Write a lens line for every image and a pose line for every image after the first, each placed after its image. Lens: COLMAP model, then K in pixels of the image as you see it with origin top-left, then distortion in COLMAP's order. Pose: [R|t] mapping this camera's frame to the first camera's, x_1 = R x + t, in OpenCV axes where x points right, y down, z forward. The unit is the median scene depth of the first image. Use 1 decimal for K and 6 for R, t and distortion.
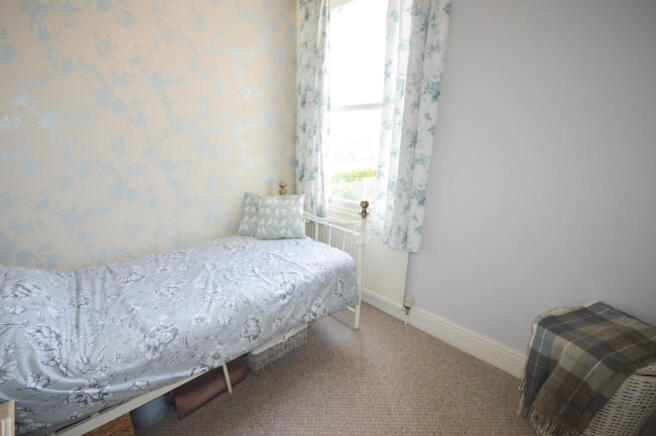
lens RADIAL K [[291.0, 0, 329.0], [0, 291.0, 219.3], [0, 0, 1]] dist [0.000901, 0.000004]
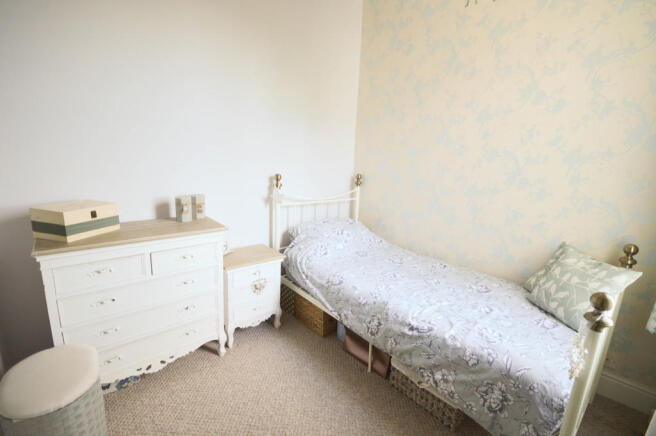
lens RADIAL K [[291.0, 0, 328.4], [0, 291.0, 219.7], [0, 0, 1]] dist [0.000901, 0.000004]
pose [[-0.052877, 0.185947, -0.981136, 0.654531], [-0.315093, 0.929211, 0.193088, -0.142183], [0.947587, 0.319359, 0.009457, 0.575360]]
